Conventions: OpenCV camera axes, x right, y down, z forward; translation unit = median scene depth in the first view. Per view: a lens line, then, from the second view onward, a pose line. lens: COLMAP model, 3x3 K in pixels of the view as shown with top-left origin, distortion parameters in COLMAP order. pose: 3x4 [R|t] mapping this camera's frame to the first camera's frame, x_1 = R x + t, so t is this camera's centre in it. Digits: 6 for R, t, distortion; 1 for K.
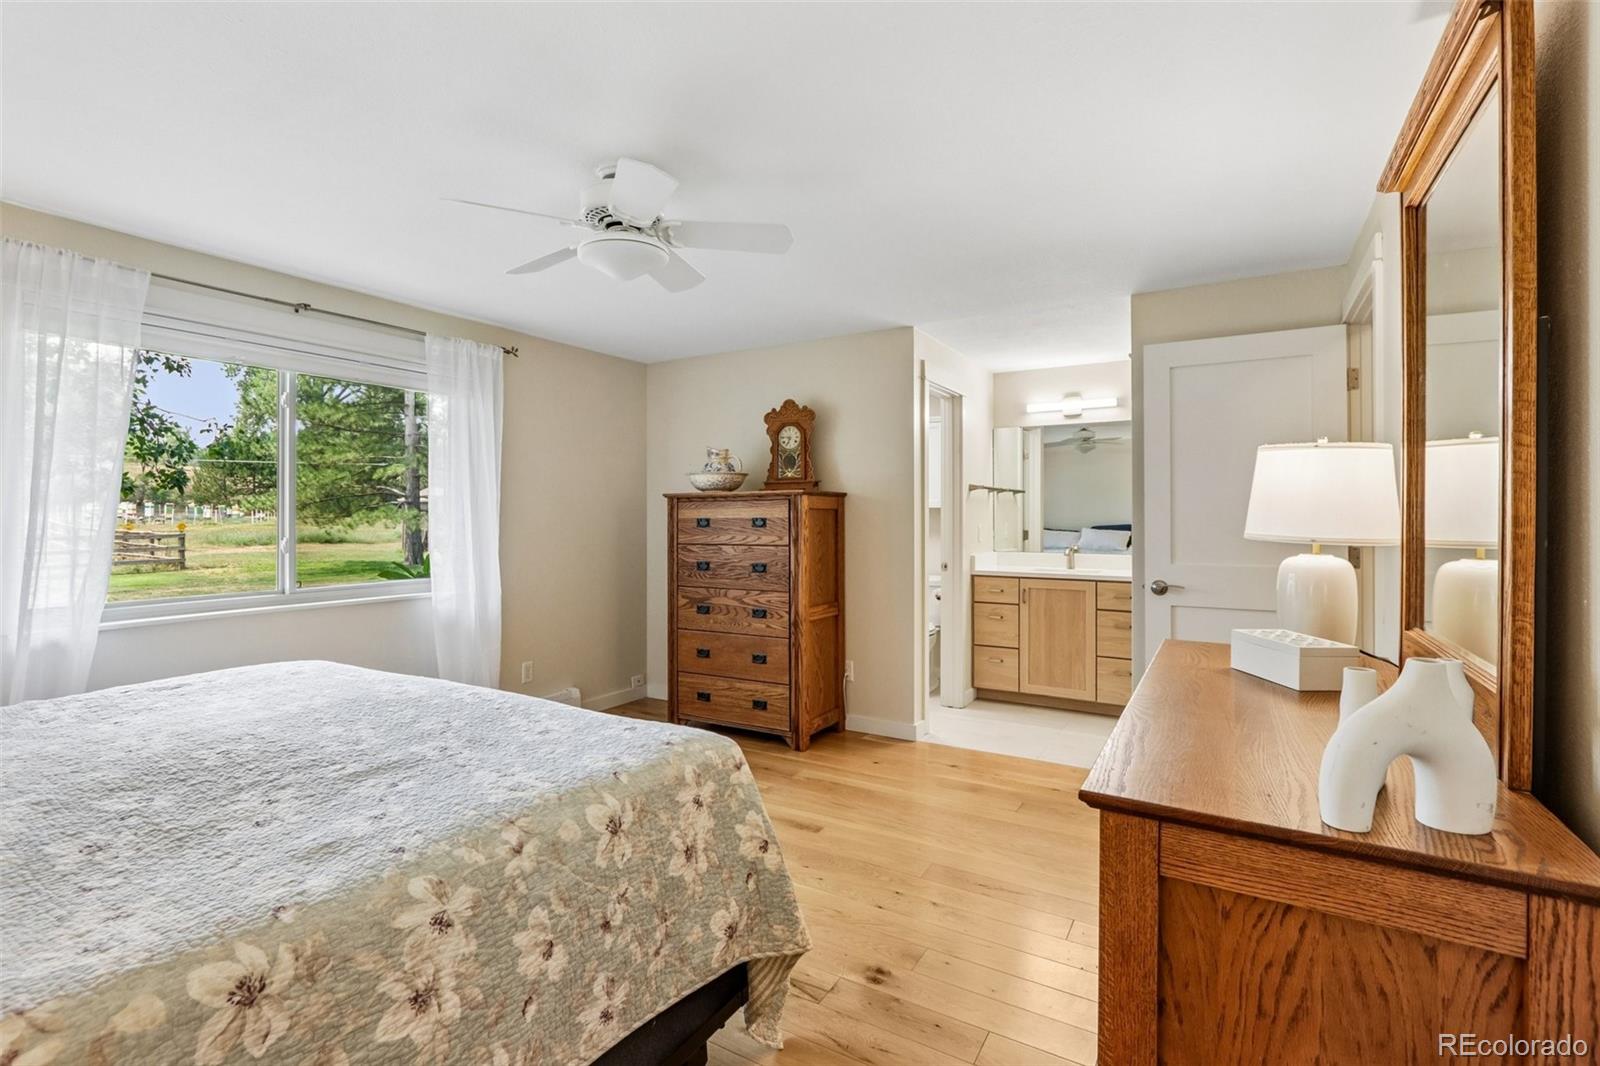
lens RADIAL K [[743.3, 0, 786.6], [0, 743.3, 518.2], [0, 0, 1]] dist [-0.011970, -0.000792]
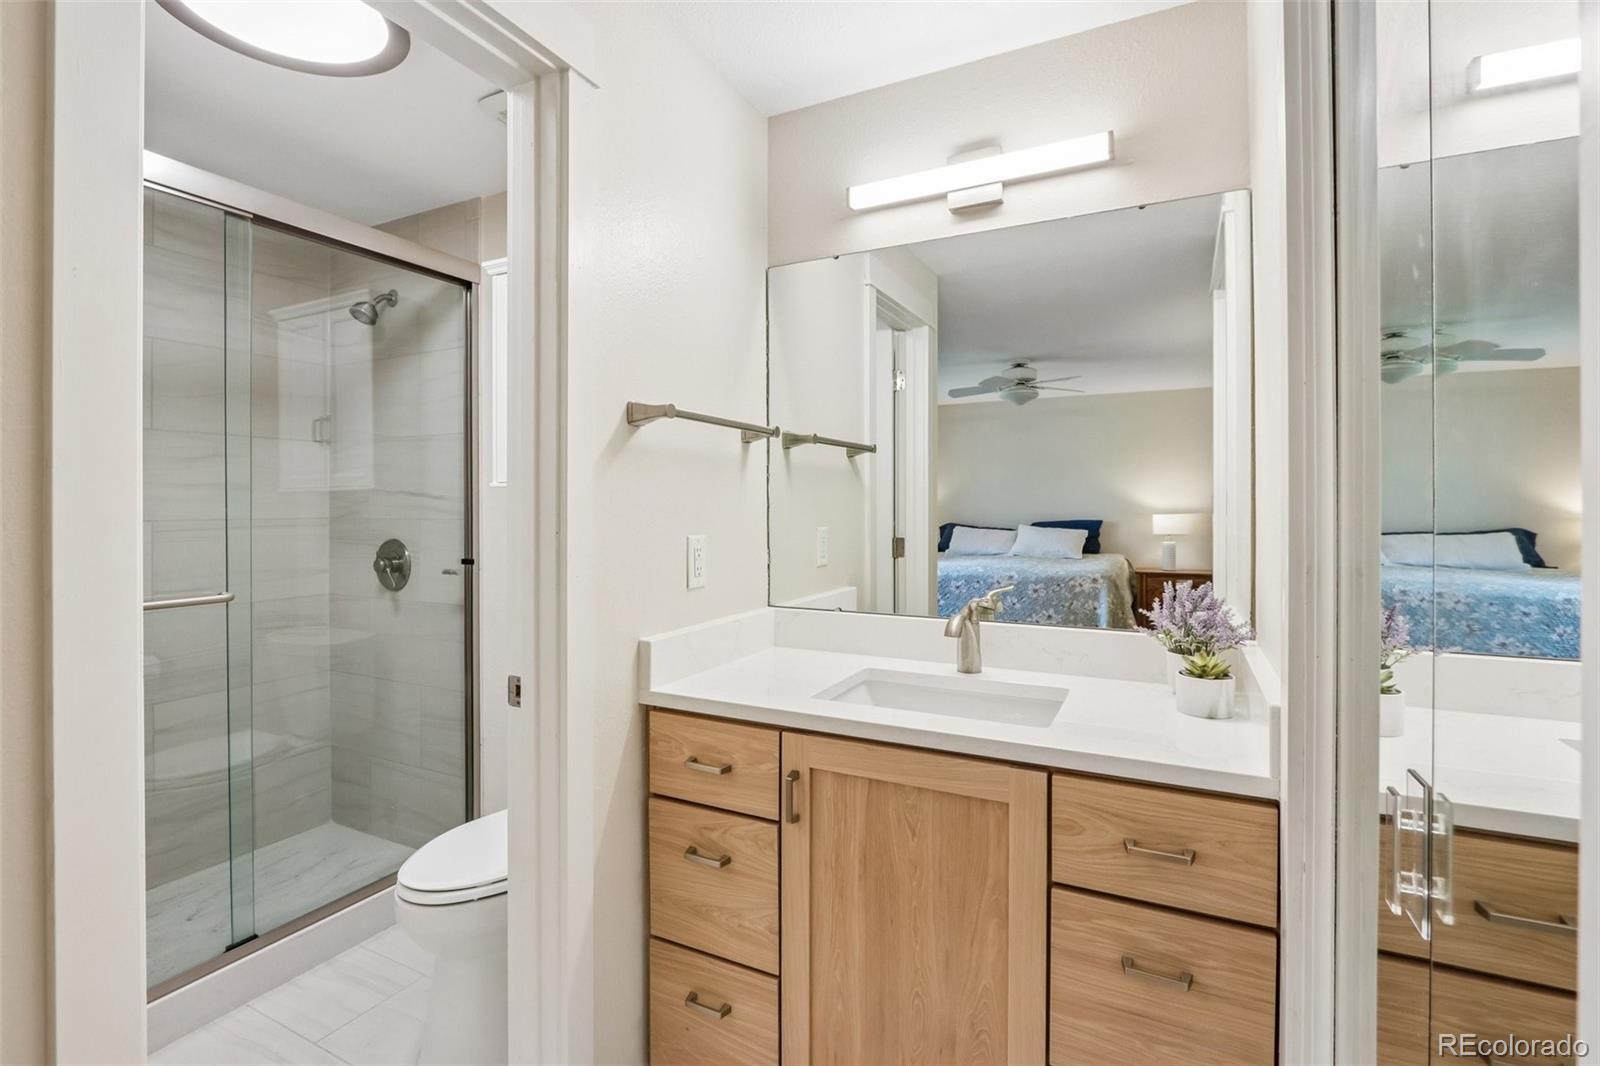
lens RADIAL K [[743.3, 0, 785.4], [0, 743.3, 501.8], [0, 0, 1]] dist [-0.011970, -0.000792]
pose [[0.997538, 0.005645, 0.069902, 0.288771], [-0.005216, 0.999966, -0.006332, -0.004113], [-0.069935, 0.005951, 0.997534, 0.703444]]
